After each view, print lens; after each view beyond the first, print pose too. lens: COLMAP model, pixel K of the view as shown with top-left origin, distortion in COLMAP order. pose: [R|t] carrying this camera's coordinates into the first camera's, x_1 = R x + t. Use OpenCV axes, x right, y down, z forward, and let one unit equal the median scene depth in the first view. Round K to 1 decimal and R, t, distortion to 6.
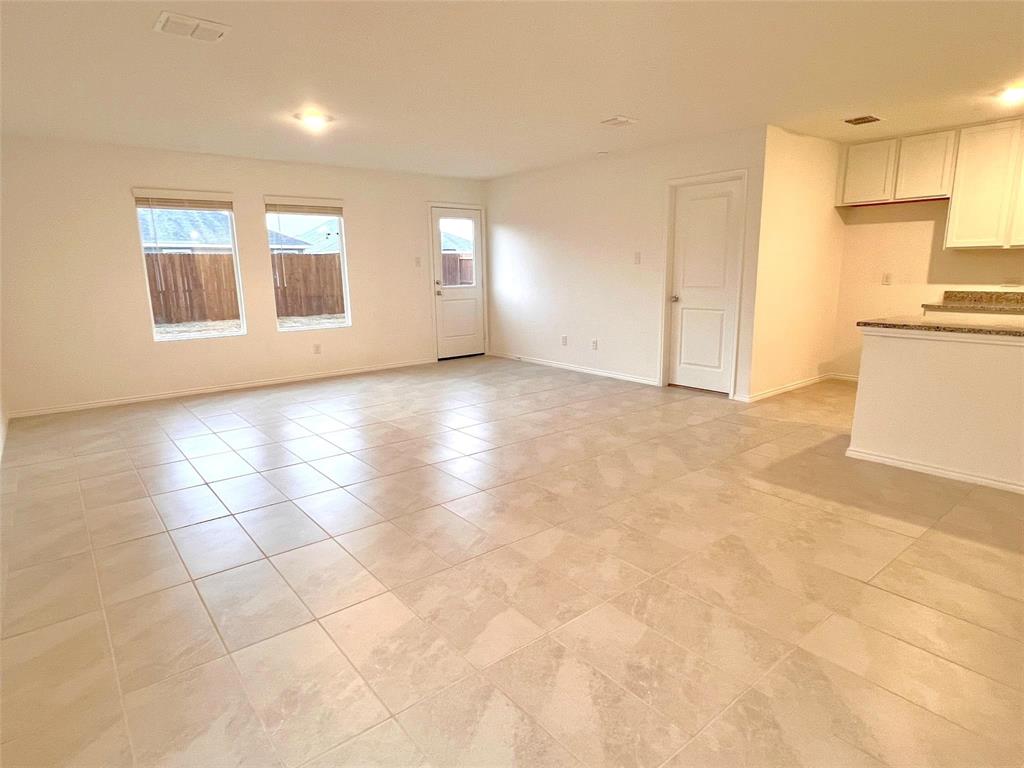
lens RADIAL K [[564.4, 0, 515.4], [0, 564.4, 385.0], [0, 0, 1]] dist [0.024212, -0.001087]
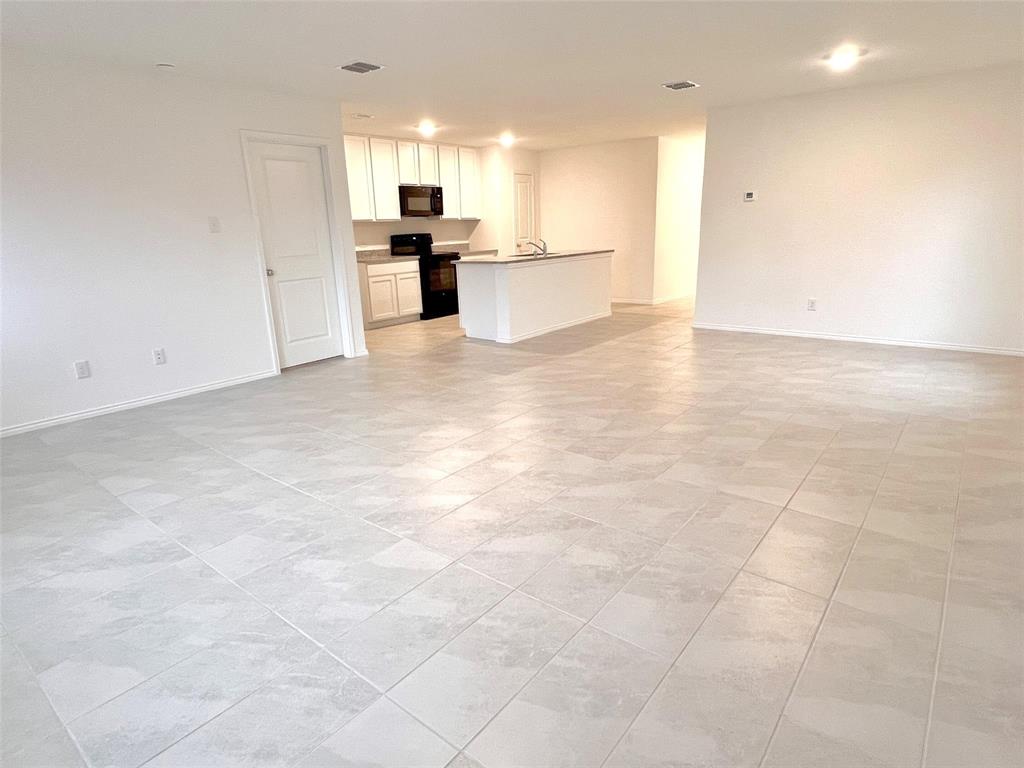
lens RADIAL K [[574.7, 0, 509.5], [0, 574.7, 376.5], [0, 0, 1]] dist [0.030179, 0.000060]
pose [[-0.182466, -0.238161, 0.953932, -0.601318], [0.235901, 0.931275, 0.277627, -0.145254], [-0.954493, 0.275691, -0.113744, 0.708098]]
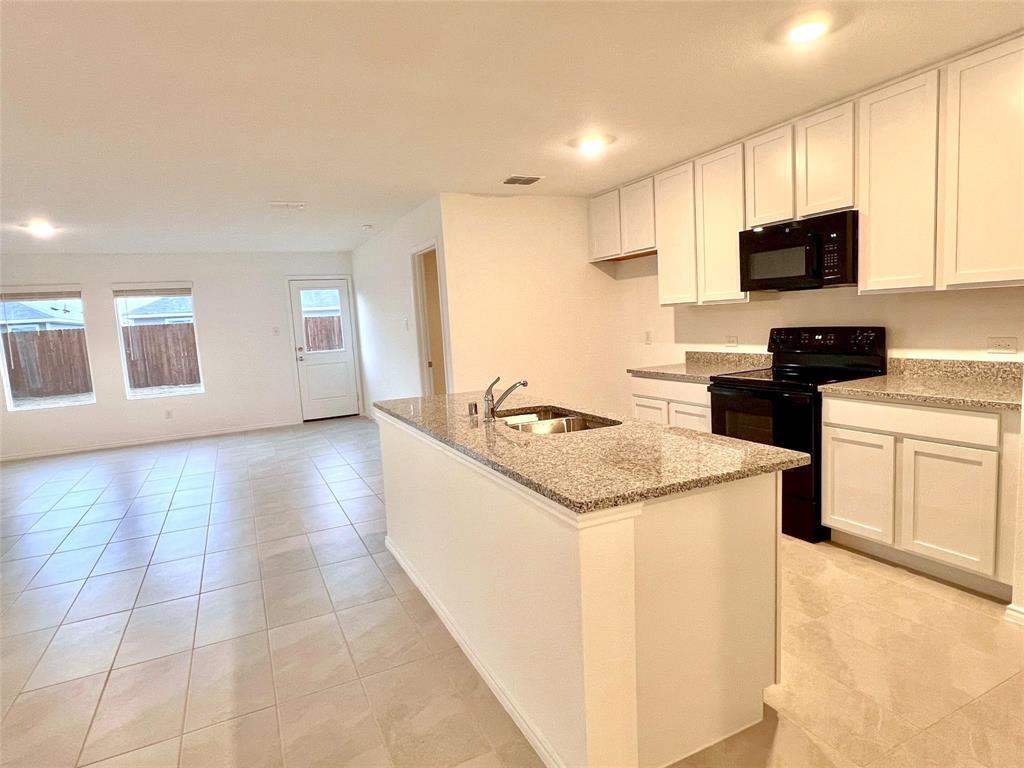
lens RADIAL K [[574.7, 0, 509.5], [0, 574.7, 376.5], [0, 0, 1]] dist [0.030179, 0.000060]
pose [[0.968605, -0.018668, -0.247903, 0.593796], [-0.005322, 0.995391, -0.095750, -0.032748], [0.248548, 0.094064, 0.964041, 0.069096]]
